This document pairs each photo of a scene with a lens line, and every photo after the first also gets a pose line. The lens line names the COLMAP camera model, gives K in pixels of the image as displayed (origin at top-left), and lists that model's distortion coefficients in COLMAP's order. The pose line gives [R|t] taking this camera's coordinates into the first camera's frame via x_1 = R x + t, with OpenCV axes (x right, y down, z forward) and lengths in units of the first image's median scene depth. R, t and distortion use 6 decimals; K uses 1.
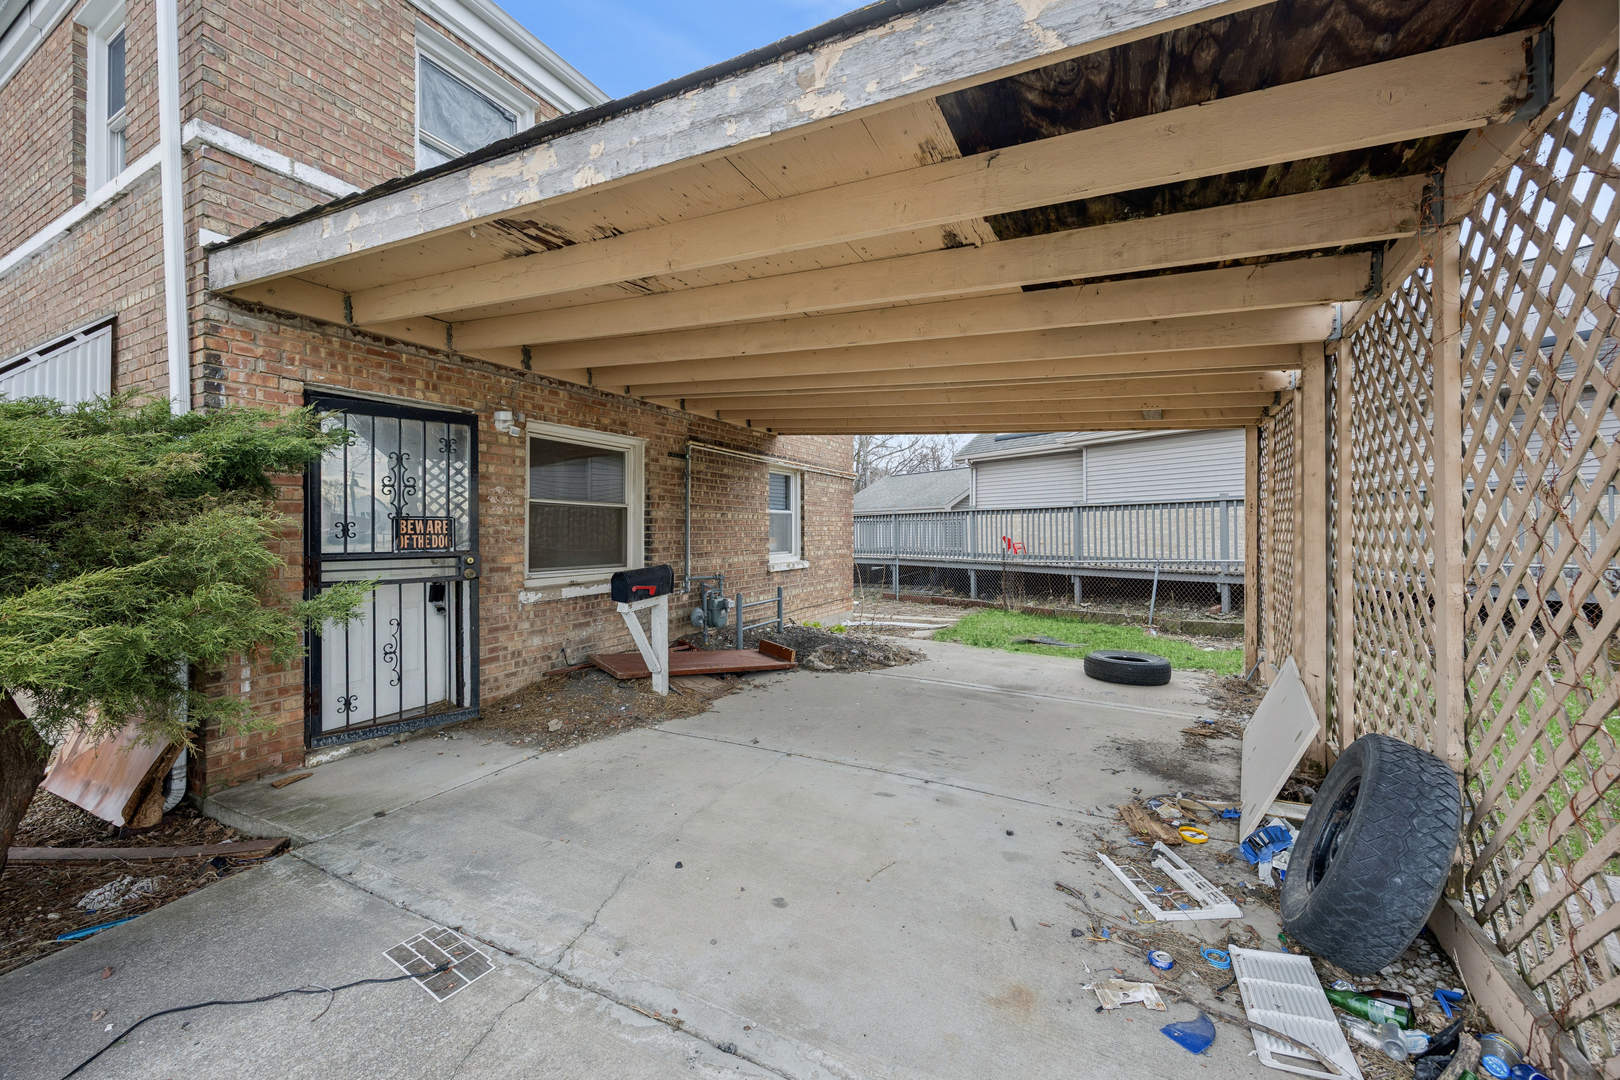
lens RADIAL K [[623.6, 0, 809.8], [0, 623.6, 530.9], [0, 0, 1]] dist [-0.003864, -0.000352]
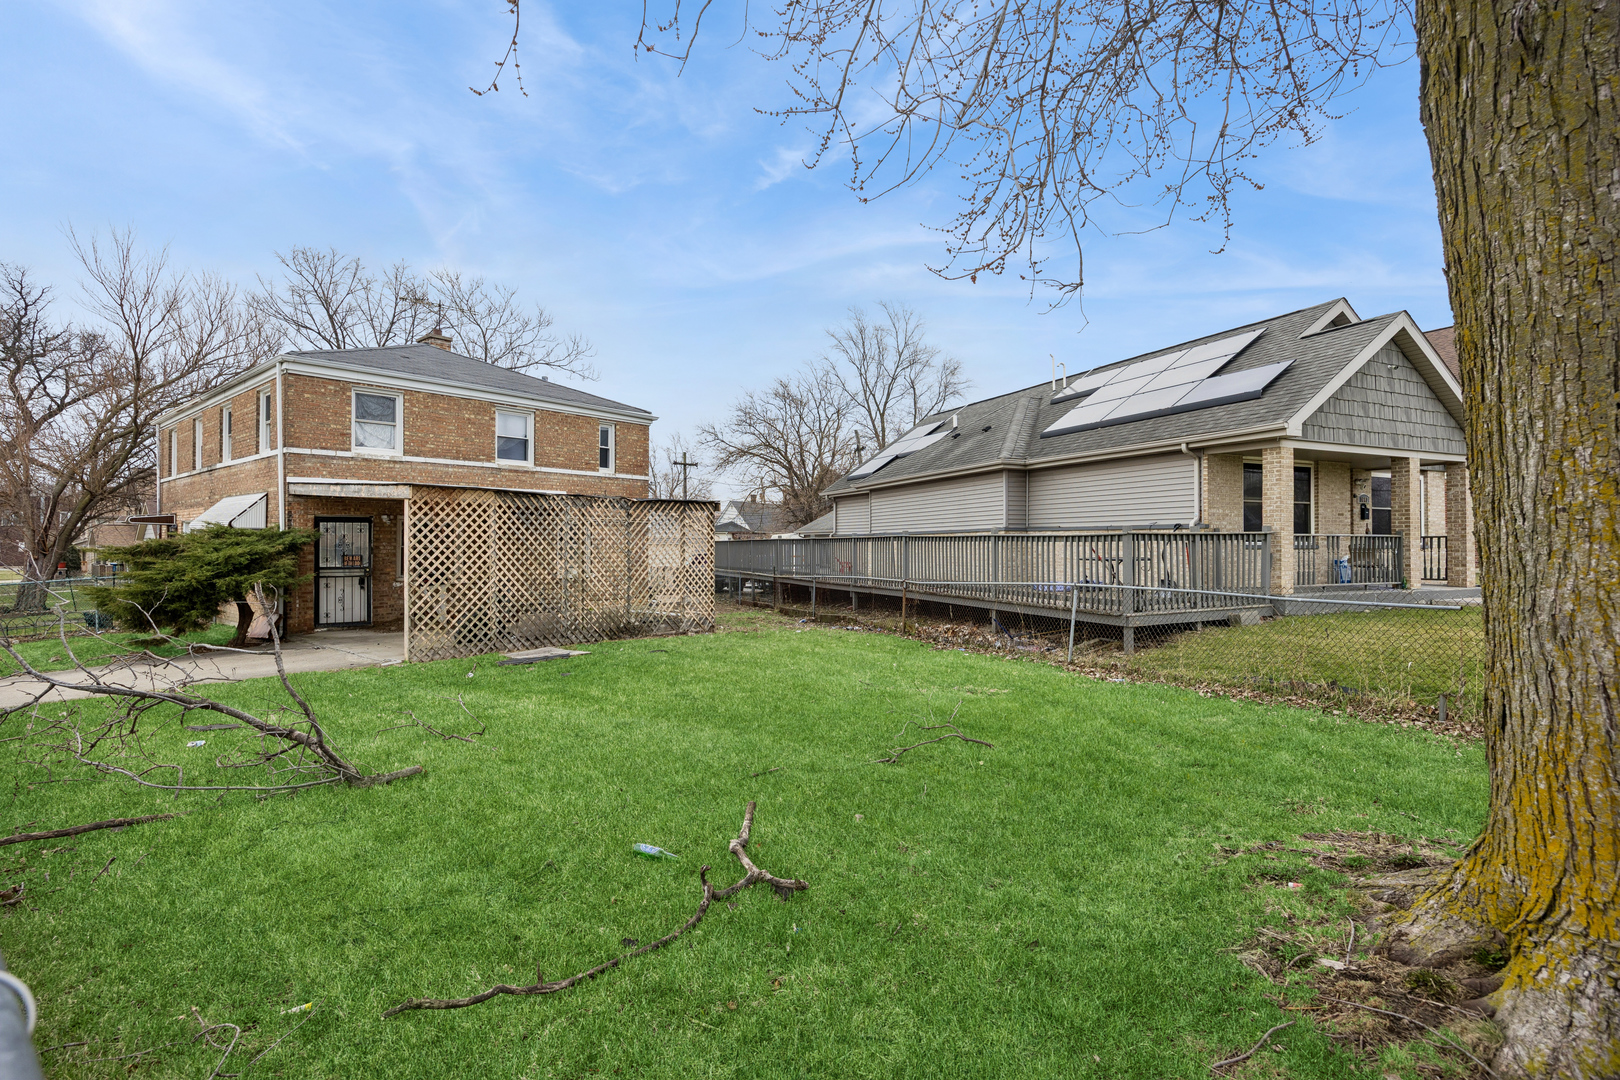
lens RADIAL K [[760.6, 0, 793.4], [0, 760.6, 539.8], [0, 0, 1]] dist [-0.001927, -0.000380]
pose [[0.972639, 0.004093, -0.232285, 1.432371], [-0.005353, 0.999974, -0.004794, -0.056966], [0.232259, 0.005907, 0.972636, -1.285706]]
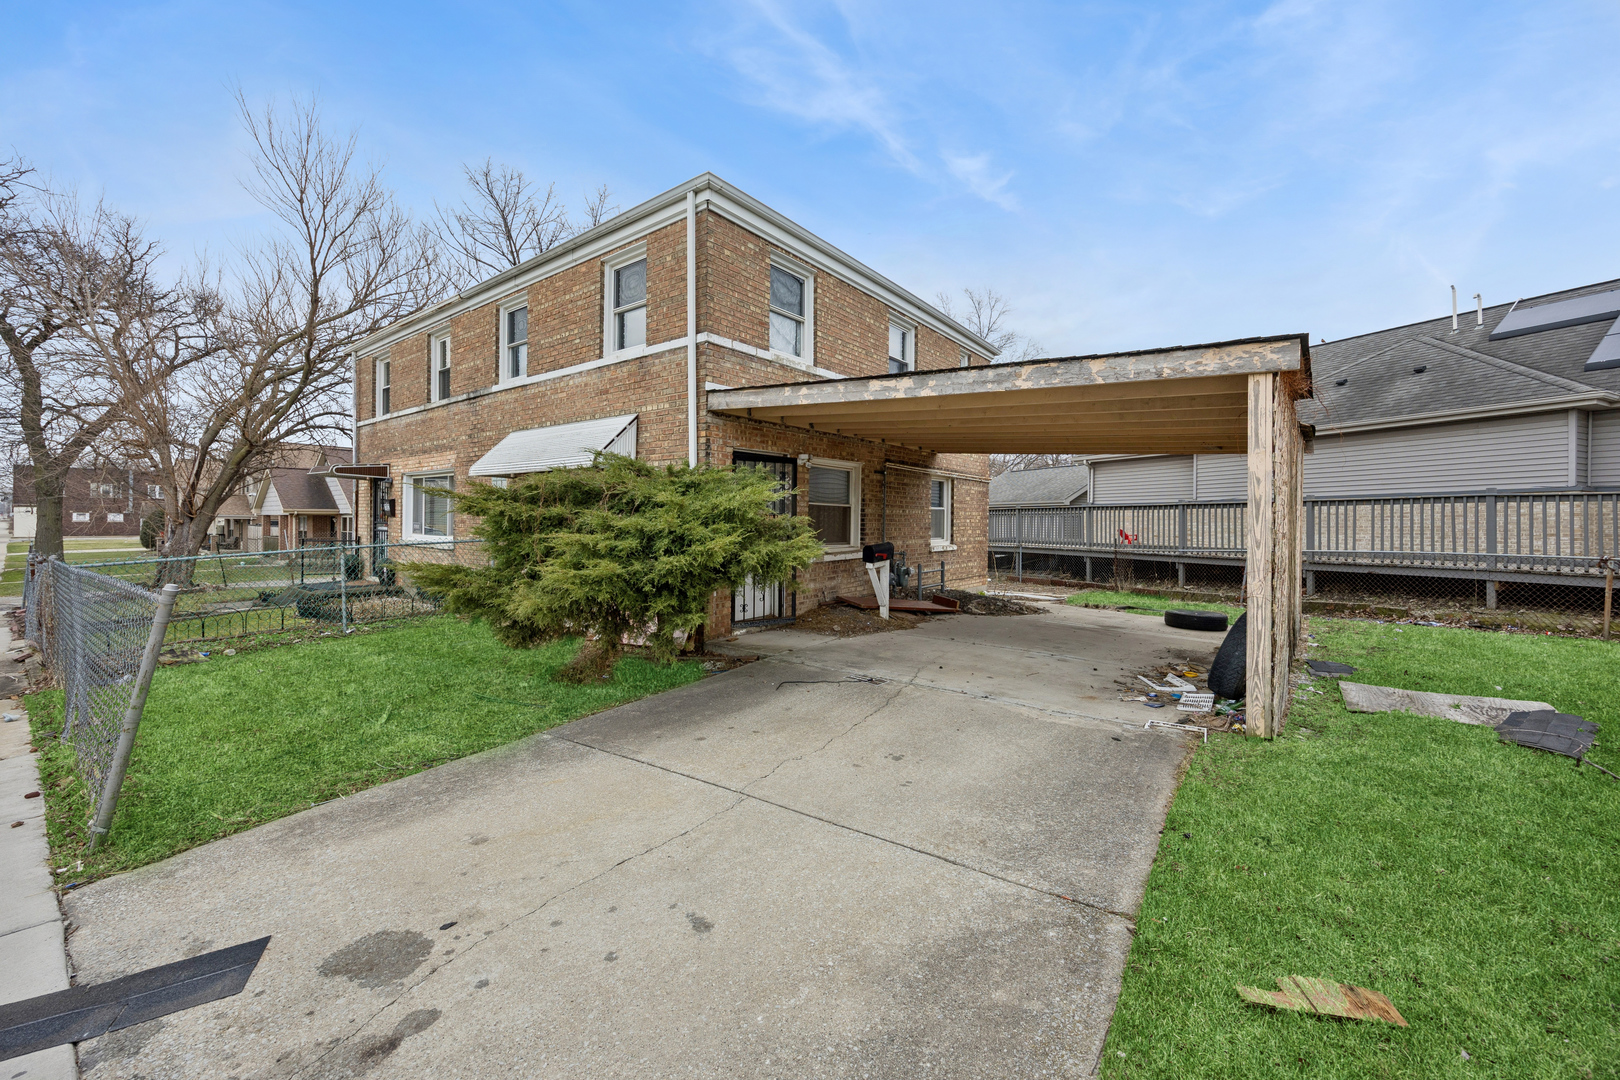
lens RADIAL K [[623.6, 0, 807.3], [0, 623.6, 525.5], [0, 0, 1]] dist [-0.003864, -0.000352]
pose [[0.984420, 0.012194, -0.175411, -0.118900], [-0.010942, 0.999907, 0.008103, -0.001755], [0.175493, -0.006058, 0.984462, -0.540258]]
